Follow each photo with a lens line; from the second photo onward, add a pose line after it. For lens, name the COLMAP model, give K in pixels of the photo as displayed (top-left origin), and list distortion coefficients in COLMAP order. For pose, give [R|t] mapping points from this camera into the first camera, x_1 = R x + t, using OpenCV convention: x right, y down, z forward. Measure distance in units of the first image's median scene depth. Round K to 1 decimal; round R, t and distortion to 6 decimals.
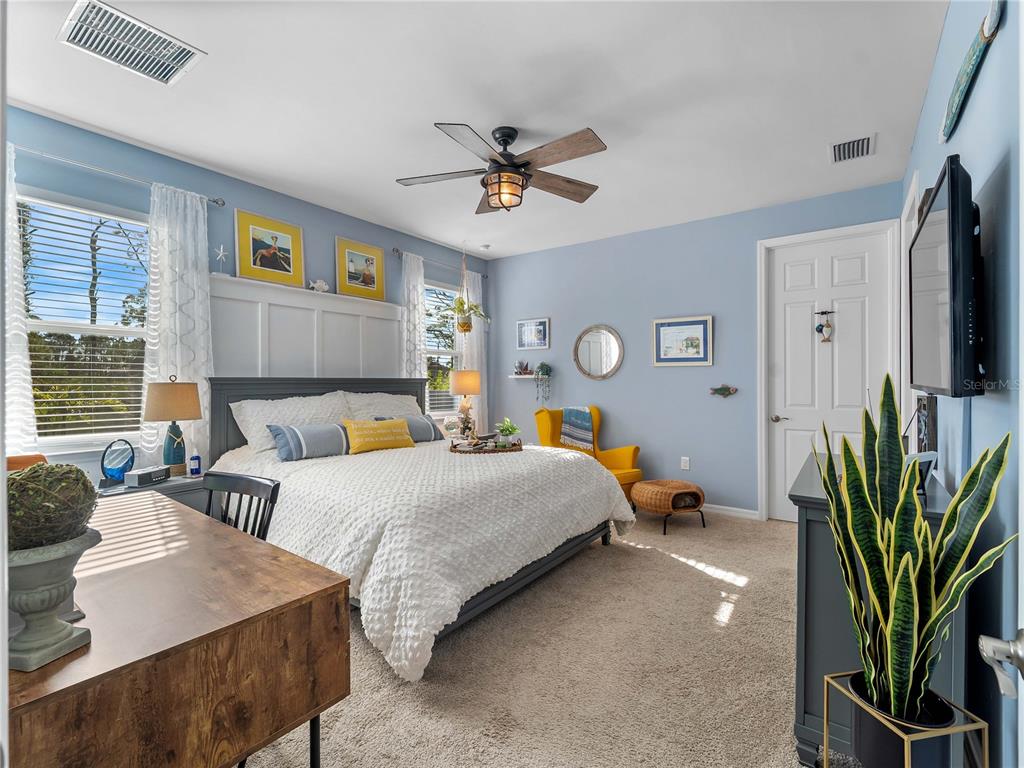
lens RADIAL K [[469.1, 0, 519.7], [0, 469.1, 386.4], [0, 0, 1]] dist [0.001123, -0.001496]
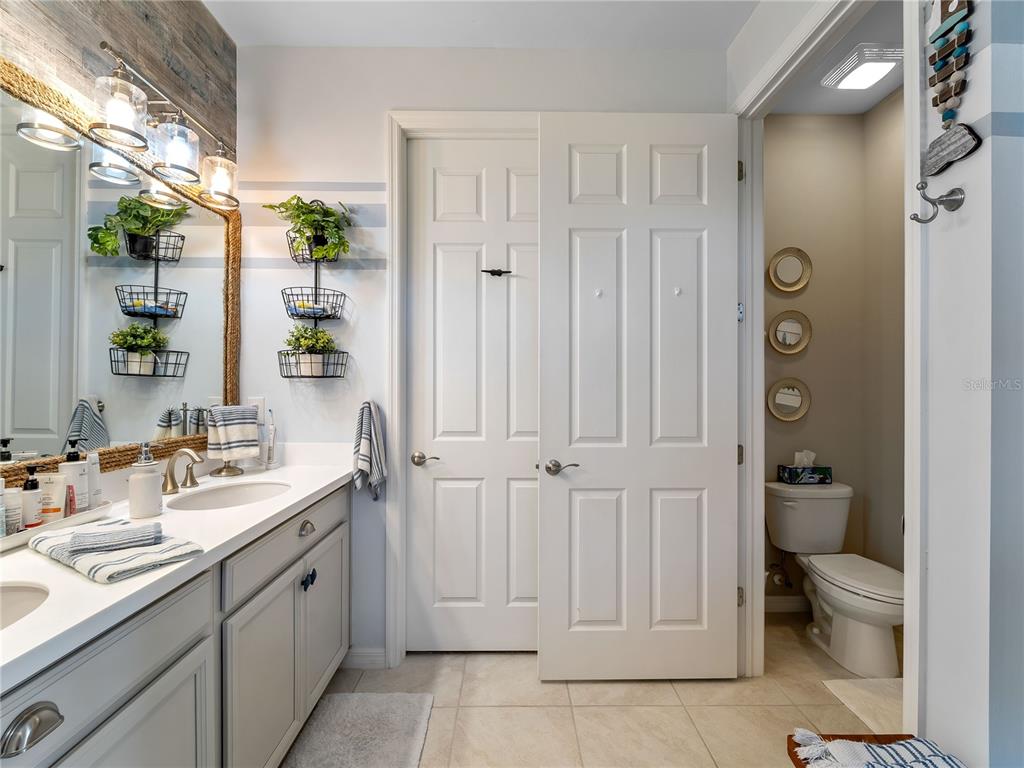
lens RADIAL K [[469.1, 0, 513.4], [0, 469.1, 383.2], [0, 0, 1]] dist [0.001123, -0.001496]
pose [[0.805422, 0.007075, 0.592659, 0.226892], [-0.001682, 0.999952, -0.009650, -0.009633], [-0.592699, 0.006775, 0.805396, 0.363926]]
